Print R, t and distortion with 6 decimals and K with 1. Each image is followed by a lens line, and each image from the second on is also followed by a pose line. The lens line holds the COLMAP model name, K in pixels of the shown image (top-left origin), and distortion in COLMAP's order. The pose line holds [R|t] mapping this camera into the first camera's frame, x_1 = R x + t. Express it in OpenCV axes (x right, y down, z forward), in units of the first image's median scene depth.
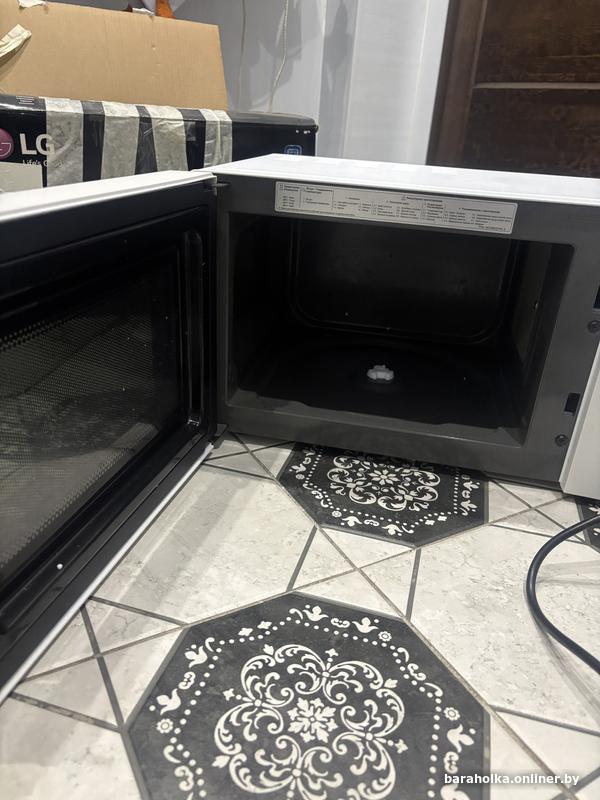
lens RADIAL K [[616.4, 0, 293.8], [0, 616.4, 399.7], [0, 0, 1]] dist [0.053564, -0.074559]
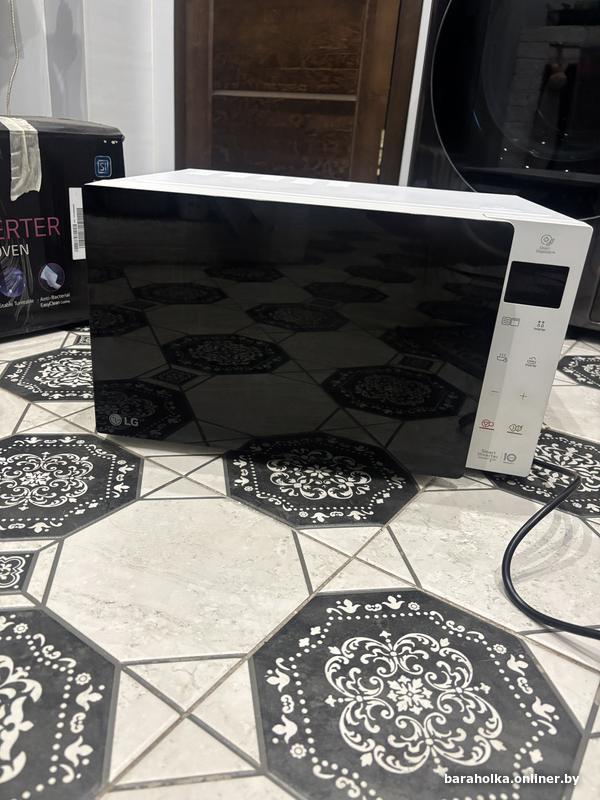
lens RADIAL K [[616.4, 0, 293.8], [0, 616.4, 399.7], [0, 0, 1]] dist [0.053564, -0.074559]
pose [[0.902357, -0.168089, 0.396860, -0.366245], [0.167872, 0.985167, 0.035568, -0.052133], [-0.396952, 0.034527, 0.917190, 0.041303]]
